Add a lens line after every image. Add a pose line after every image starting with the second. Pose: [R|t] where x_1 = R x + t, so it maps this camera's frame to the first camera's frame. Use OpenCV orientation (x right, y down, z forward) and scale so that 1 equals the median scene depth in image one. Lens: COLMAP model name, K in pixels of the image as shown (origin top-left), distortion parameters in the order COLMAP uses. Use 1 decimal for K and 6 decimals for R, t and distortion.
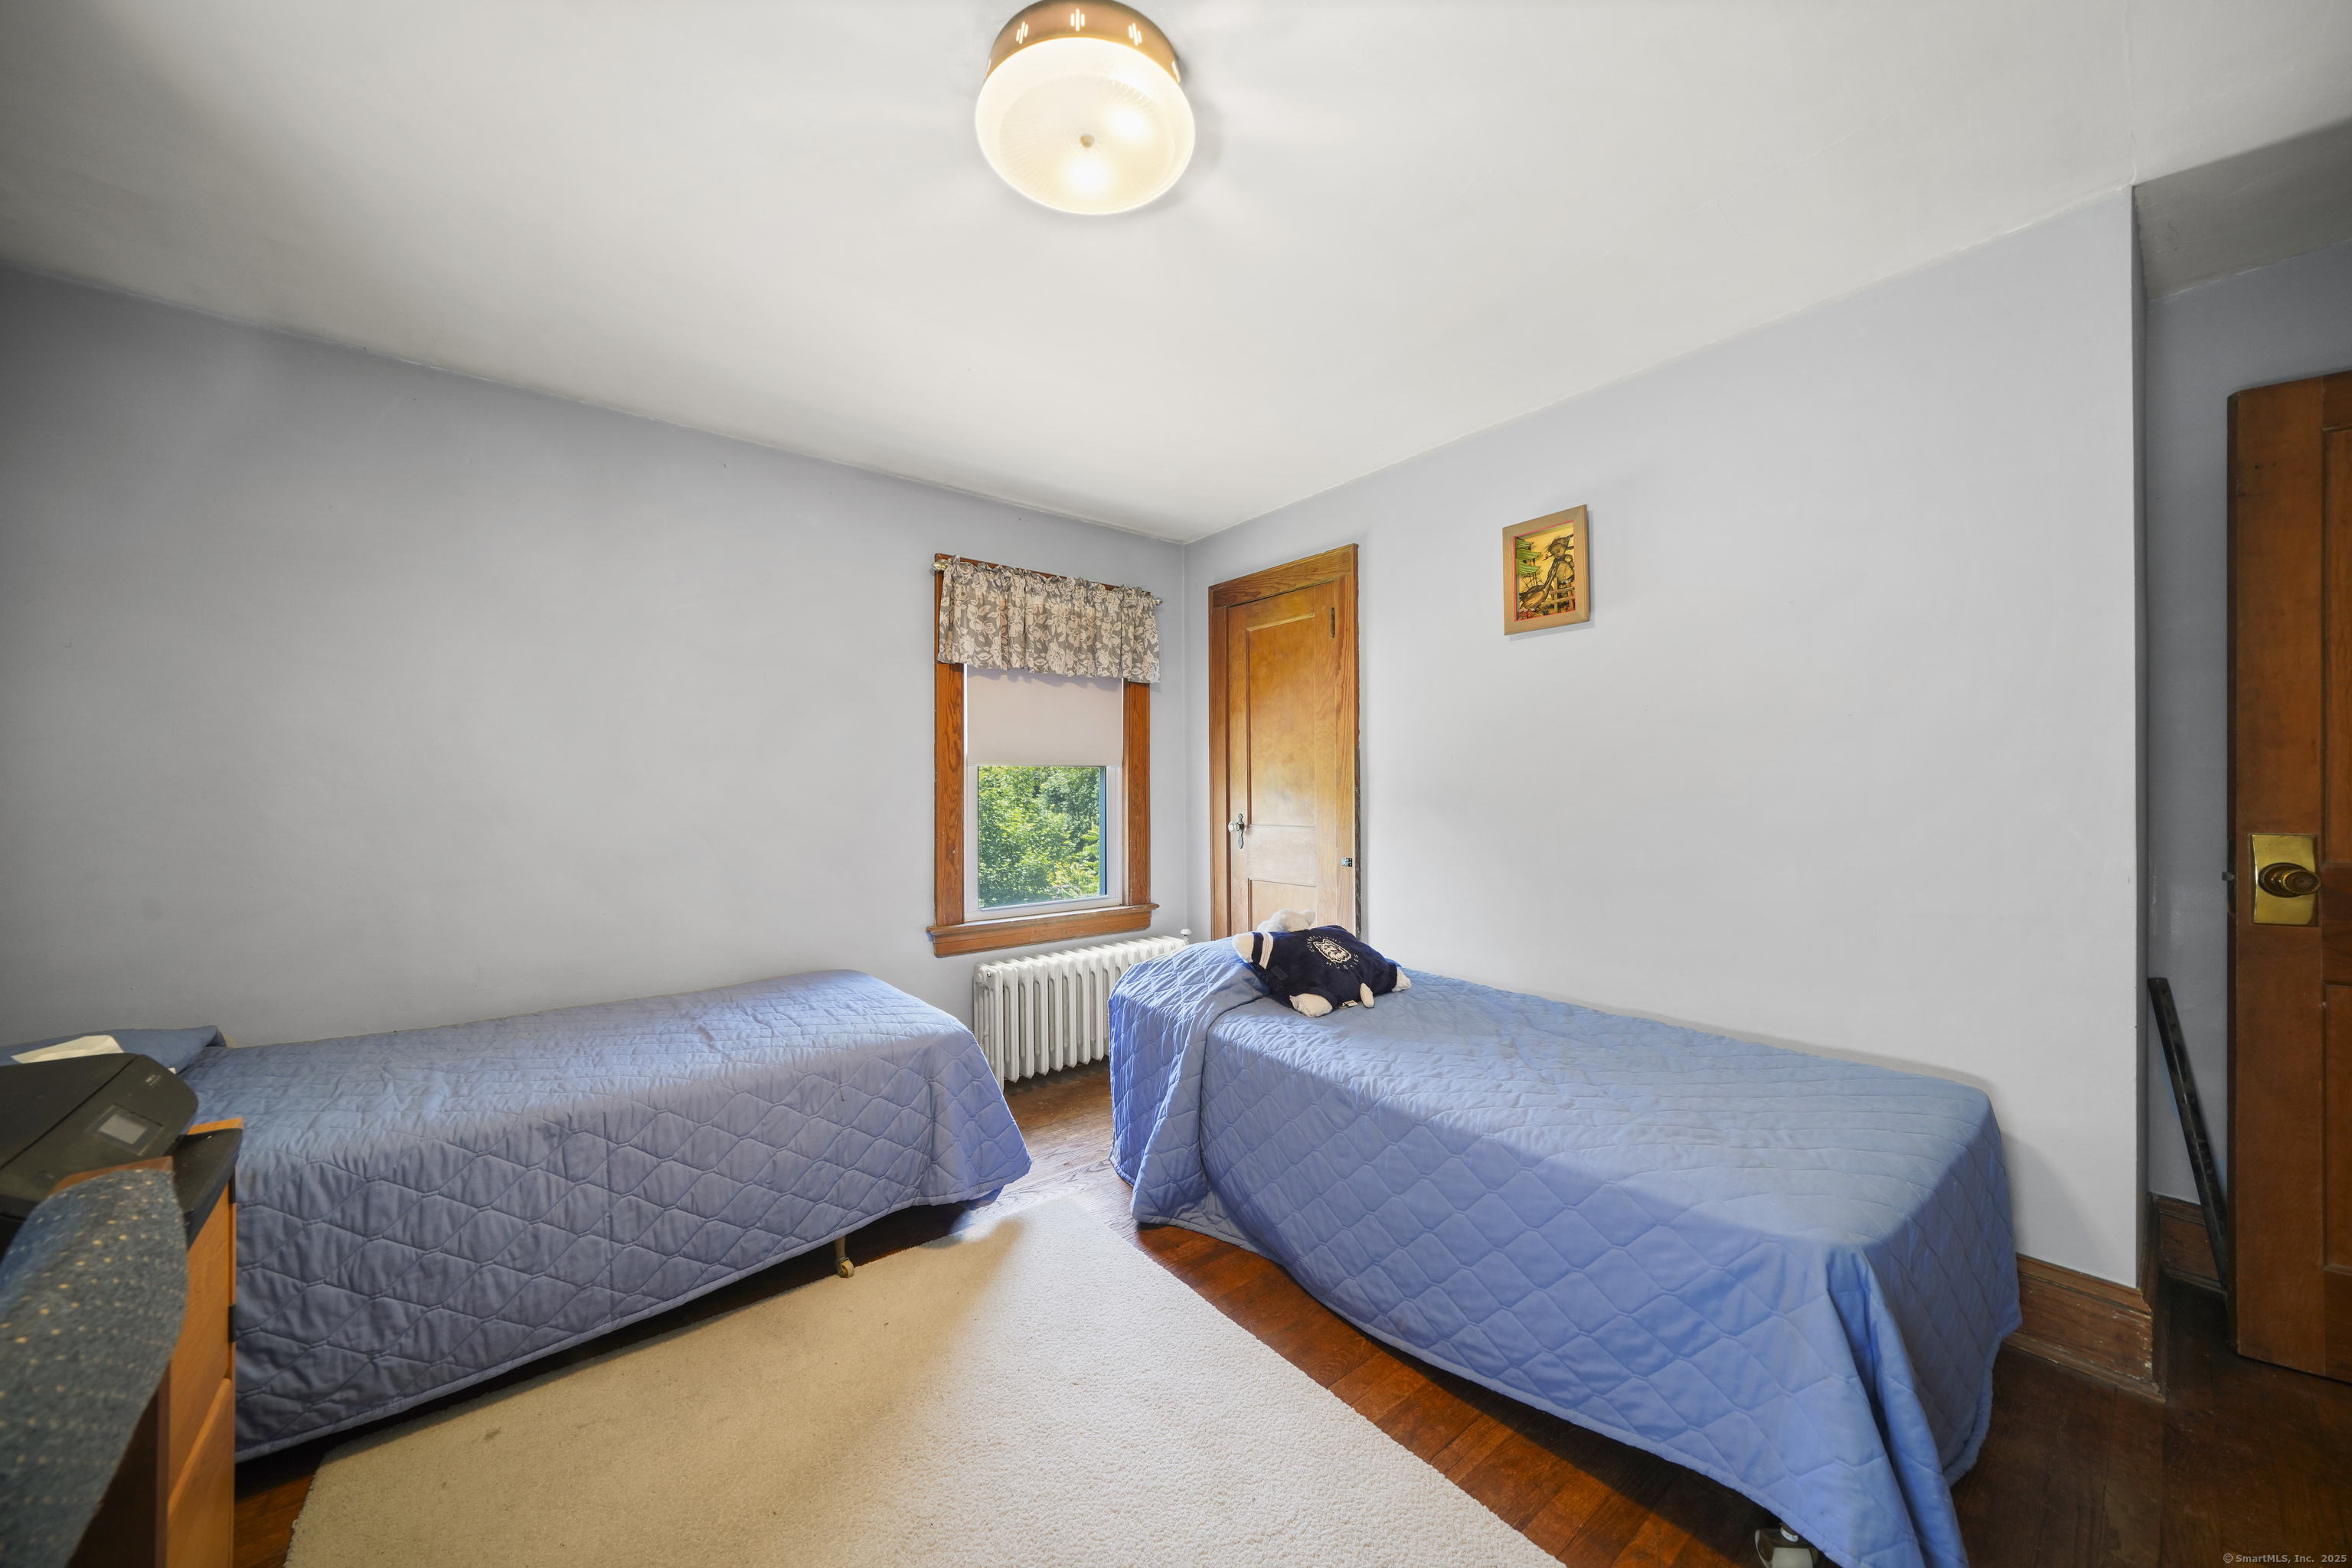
lens RADIAL K [[818.8, 0, 1179.1], [0, 818.8, 774.8], [0, 0, 1]] dist [-0.006032, 0.000052]
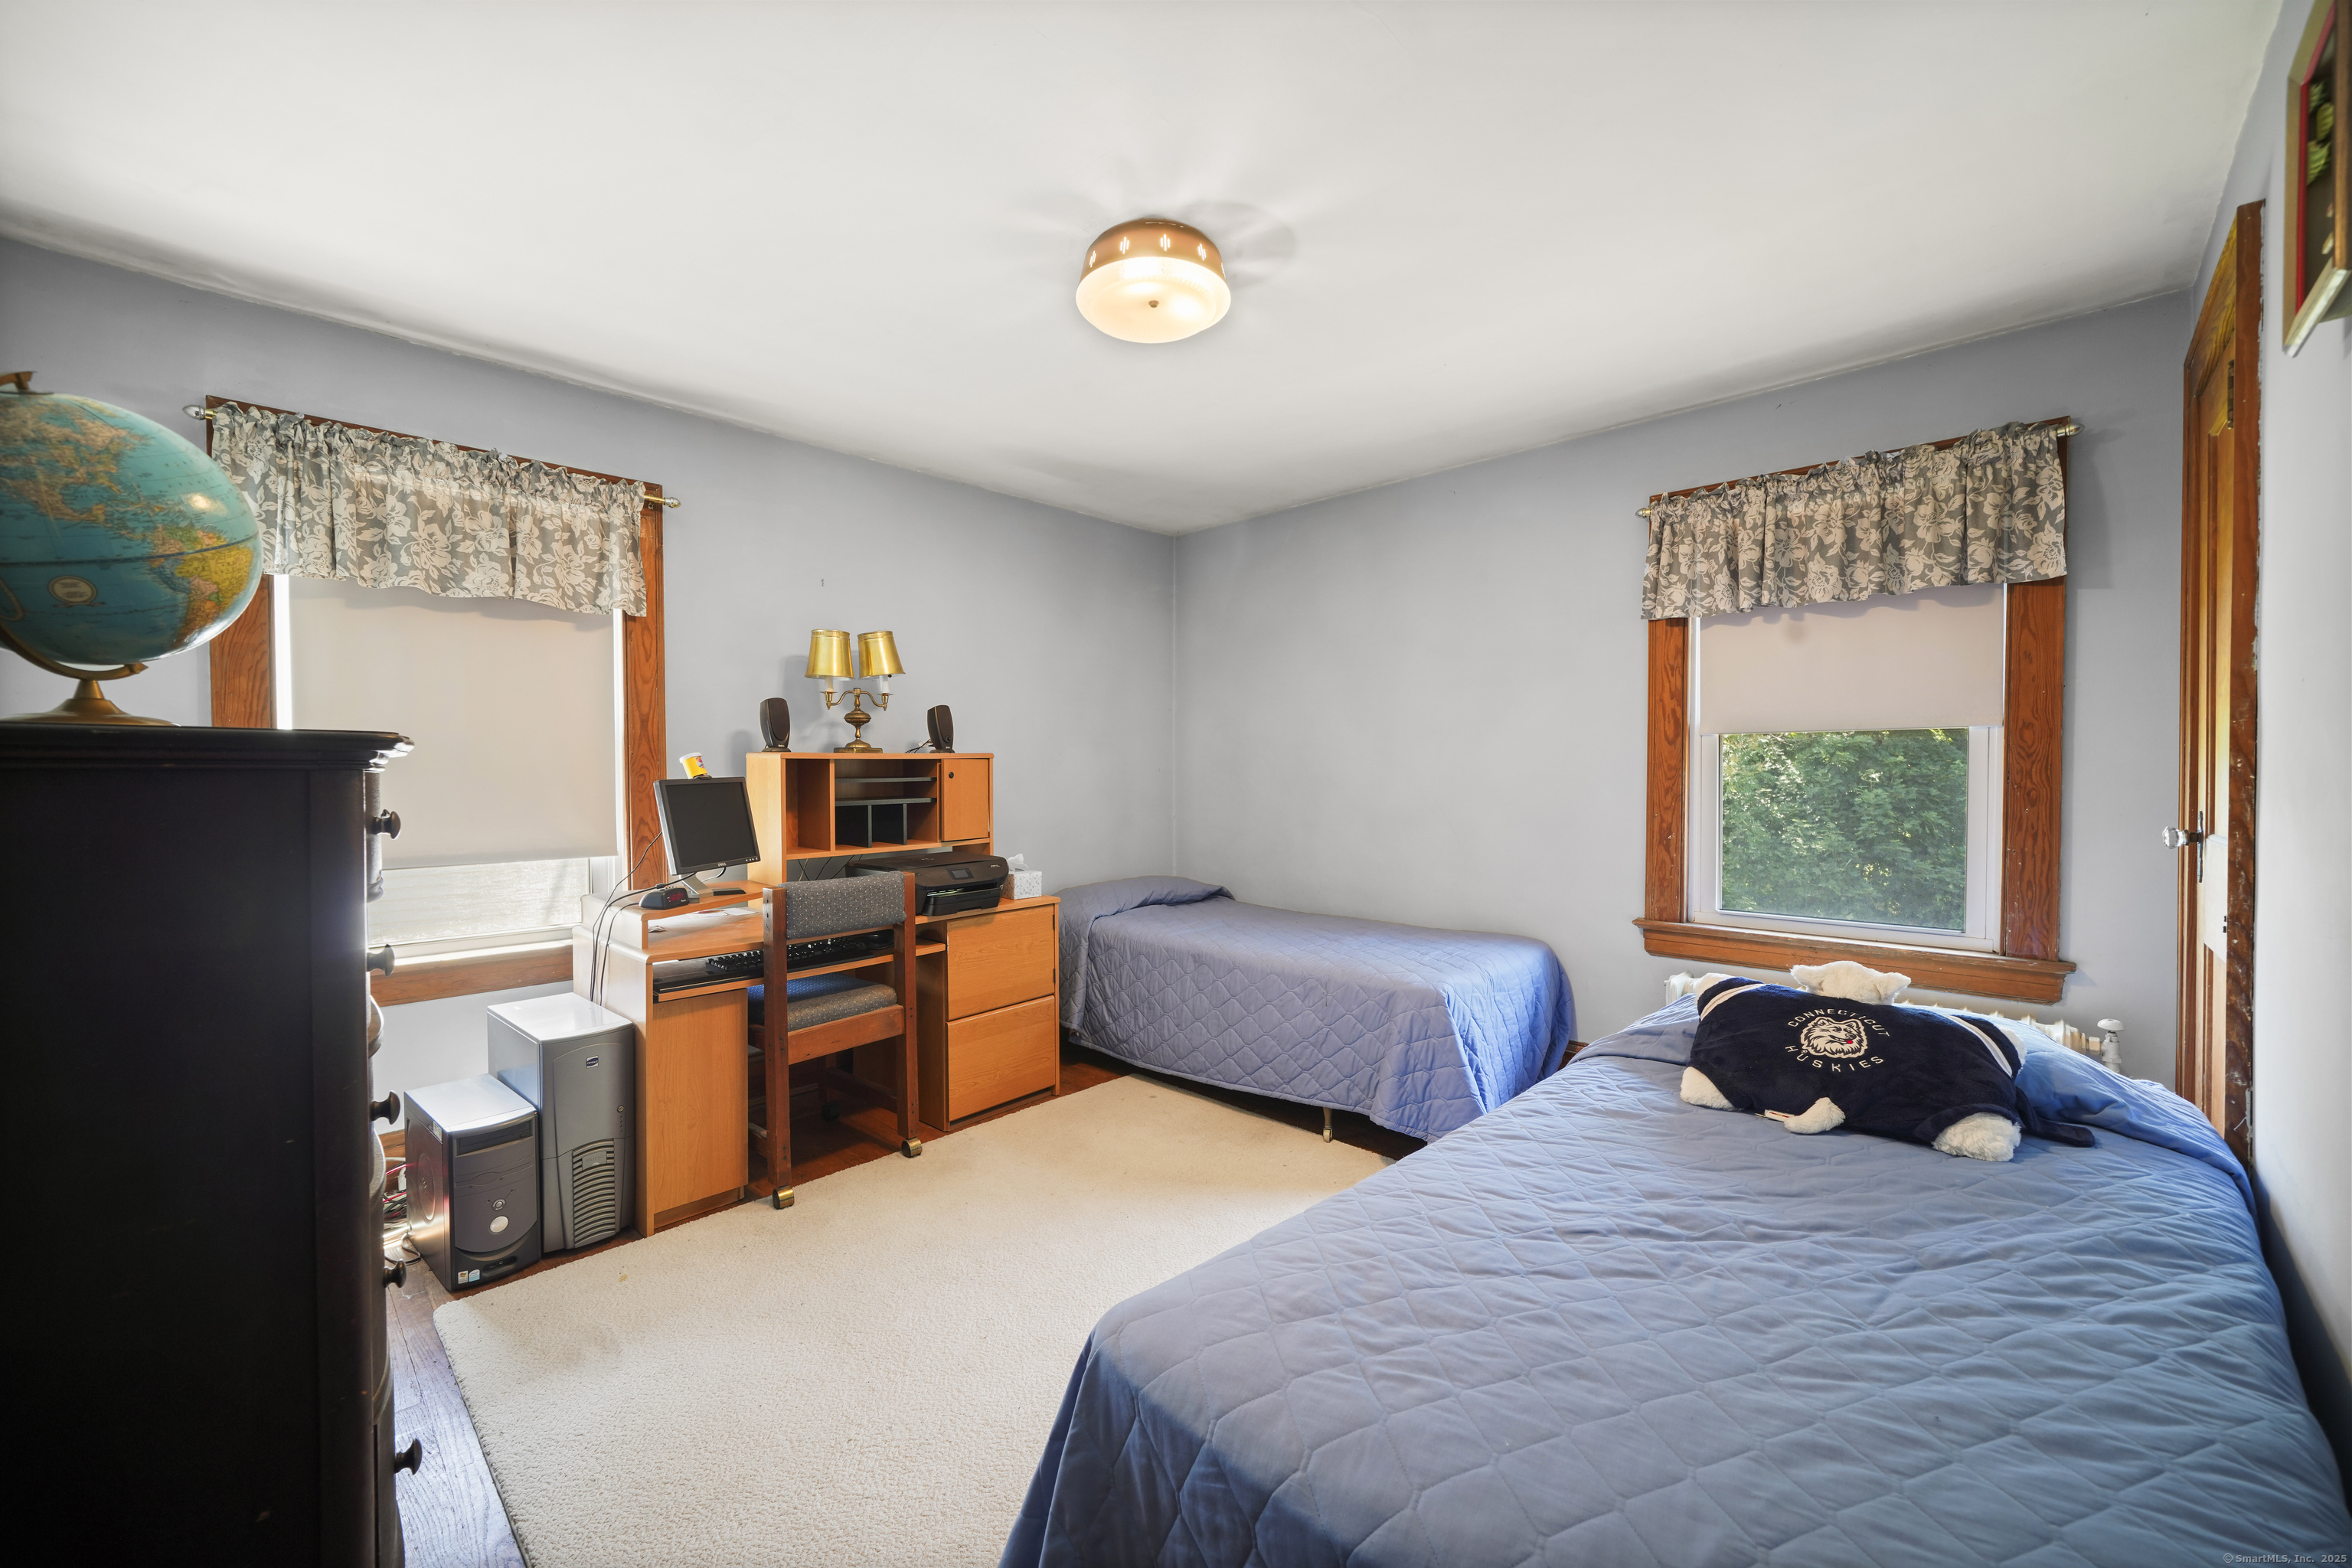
lens RADIAL K [[914.7, 0, 1176.0], [0, 914.7, 784.0], [0, 0, 1]] dist [0.000161, -0.000001]
pose [[0.137734, 0.013138, -0.990382, 0.596261], [0.017601, 0.999722, 0.015710, 0.012815], [0.990313, -0.019596, 0.137465, 0.346557]]
